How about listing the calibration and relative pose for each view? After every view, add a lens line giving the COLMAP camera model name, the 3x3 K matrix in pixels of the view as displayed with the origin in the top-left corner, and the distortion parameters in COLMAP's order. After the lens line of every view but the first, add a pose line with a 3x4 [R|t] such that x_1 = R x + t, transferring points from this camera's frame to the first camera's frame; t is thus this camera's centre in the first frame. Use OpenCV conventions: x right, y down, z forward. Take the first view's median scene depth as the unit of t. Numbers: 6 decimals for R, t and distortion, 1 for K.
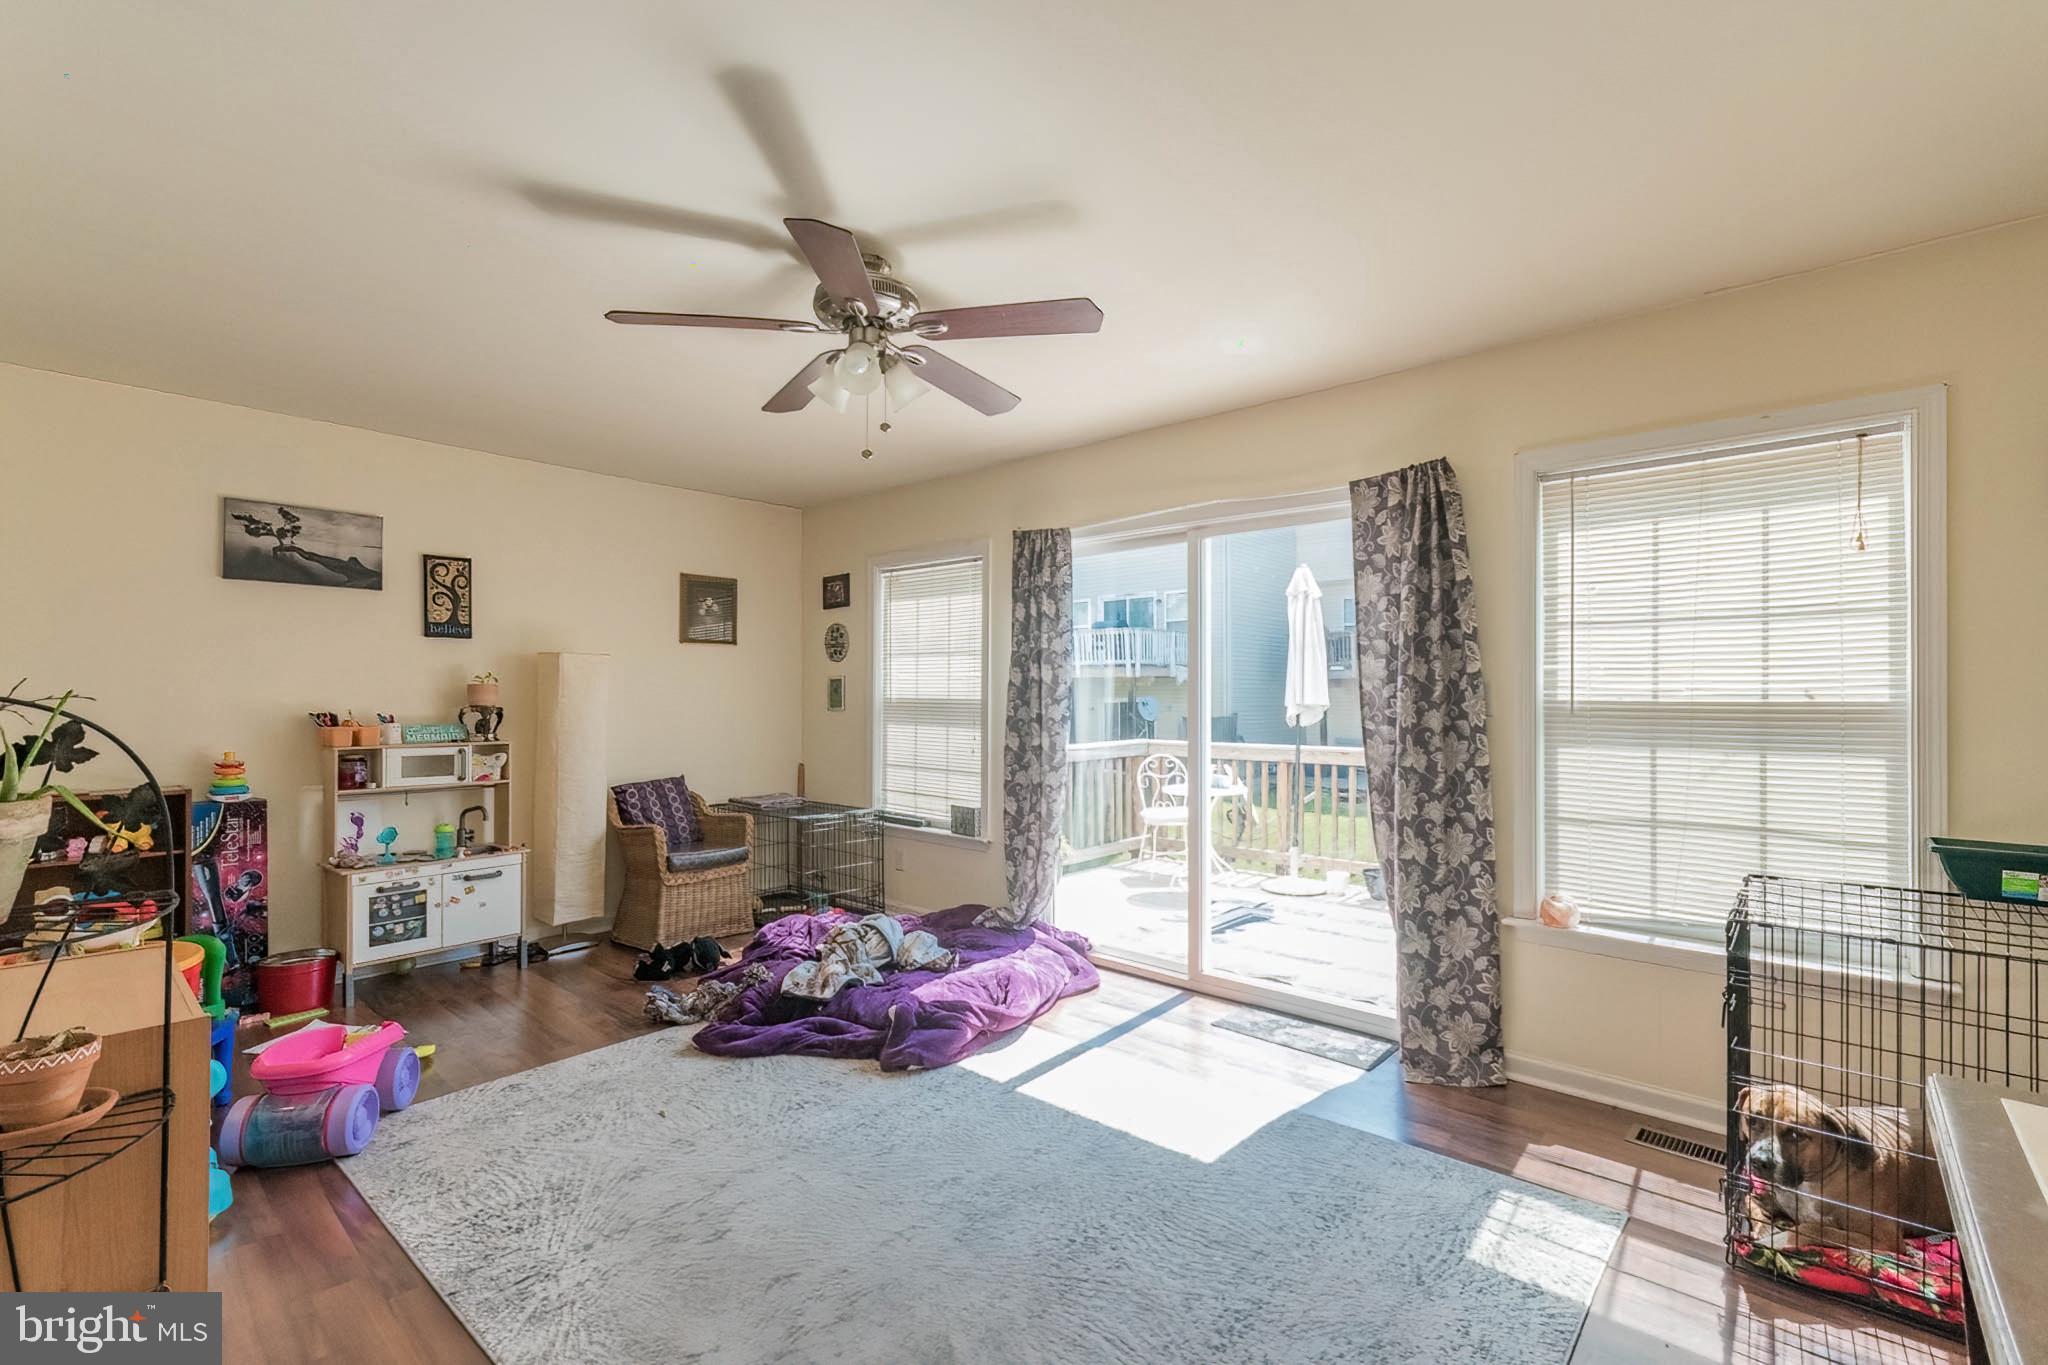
lens RADIAL K [[889.1, 0, 1026.1], [0, 889.1, 679.8], [0, 0, 1]] dist [0.000893, 0.000131]
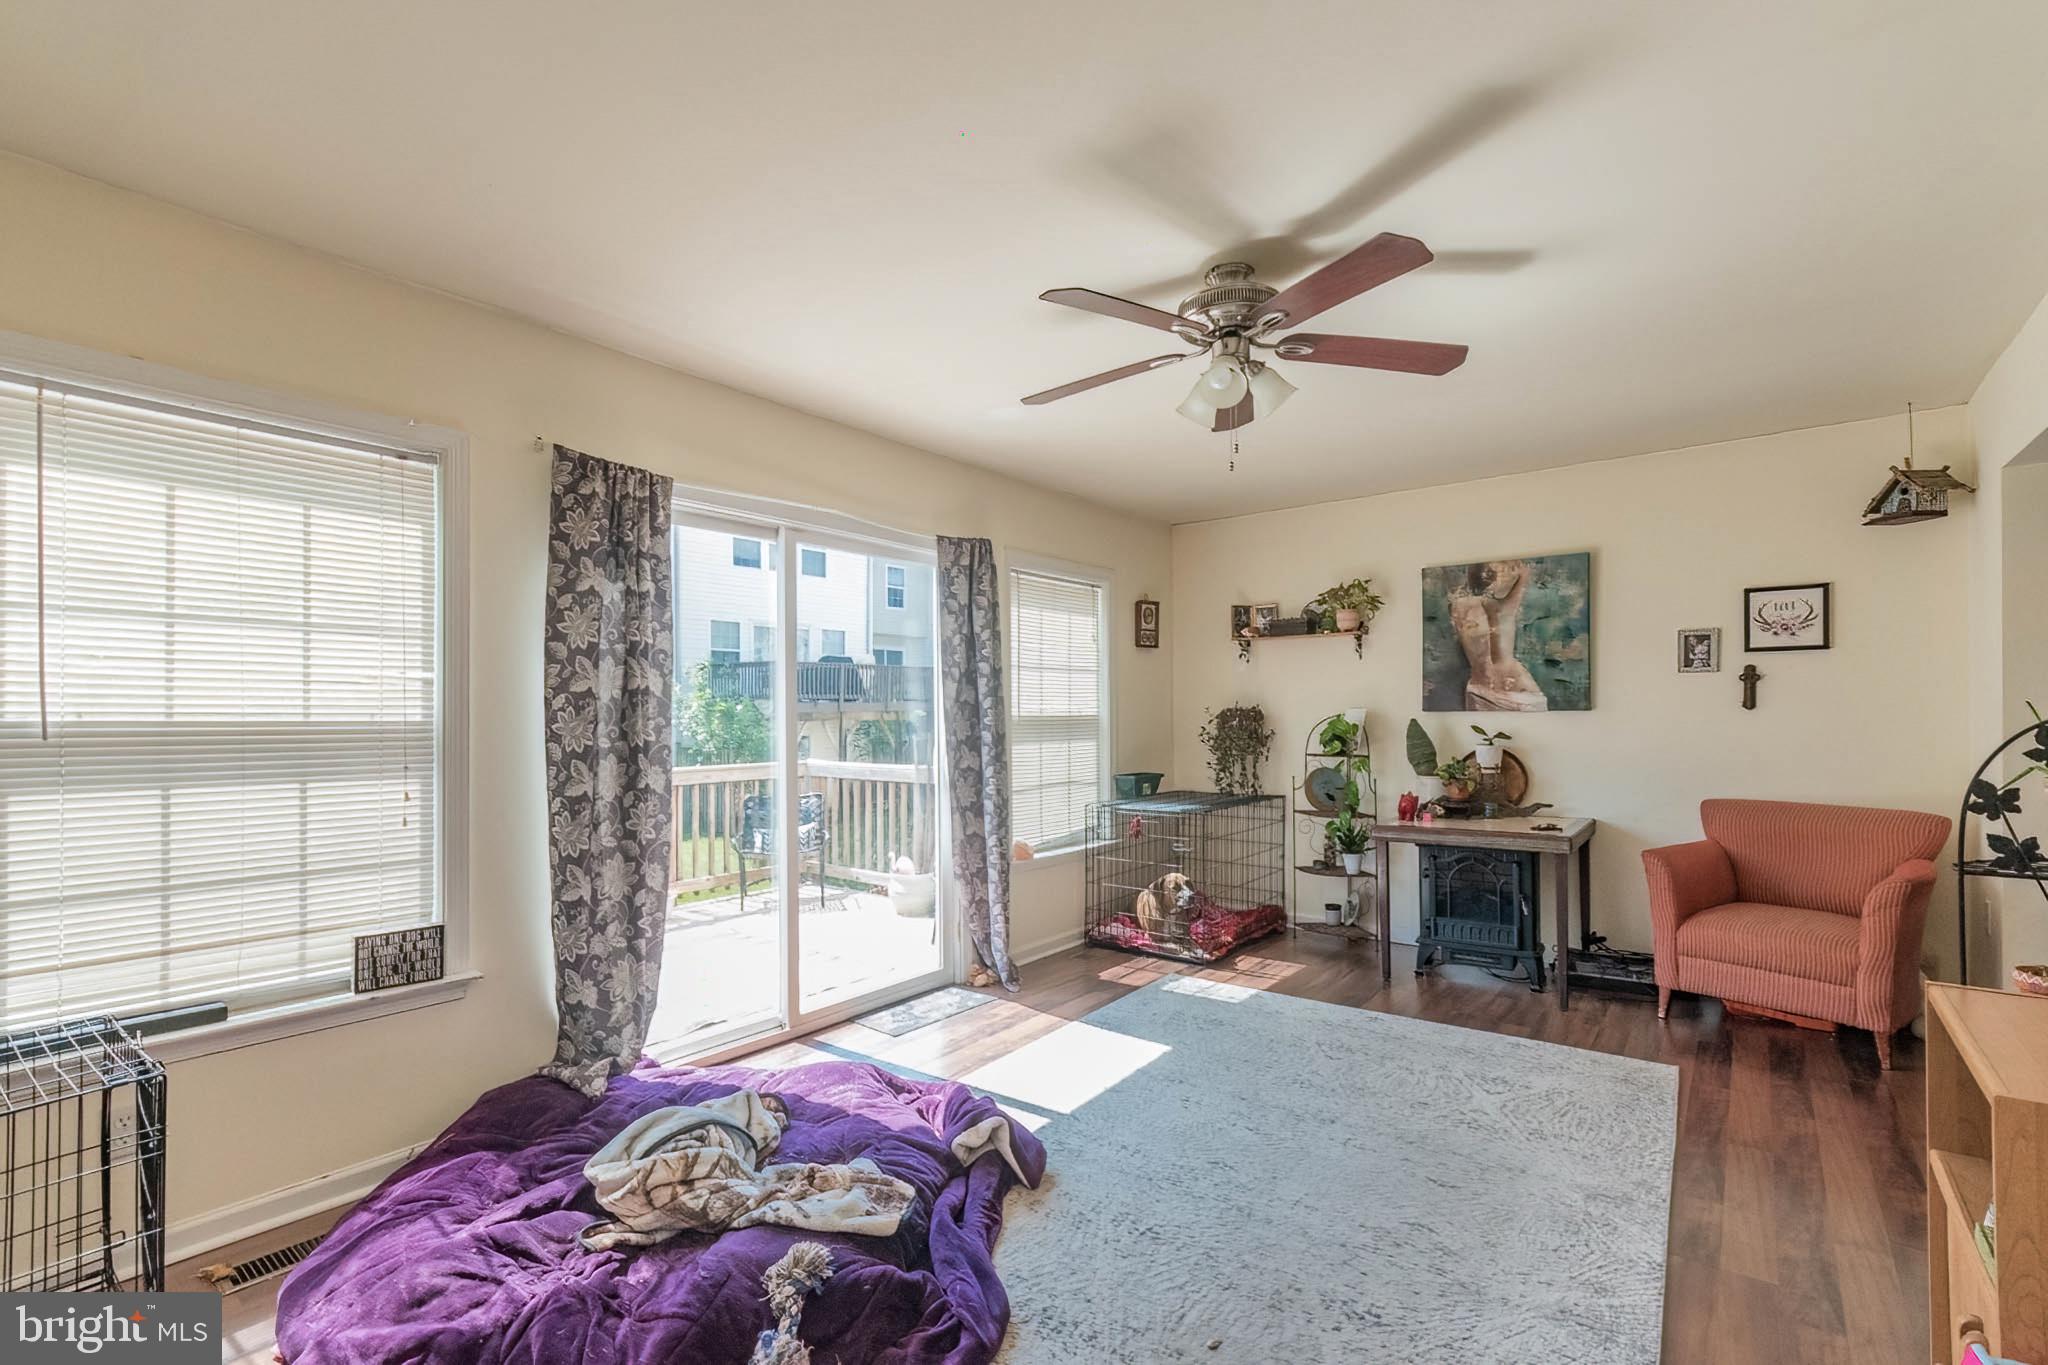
lens RADIAL K [[906.2, 0, 1020.5], [0, 906.2, 700.0], [0, 0, 1]] dist [0.000197, 0.000046]
pose [[-0.052156, 0.012549, 0.998560, -0.820465], [-0.014188, 0.999811, -0.013306, 0.014974], [-0.998538, -0.014861, -0.051968, 0.898219]]
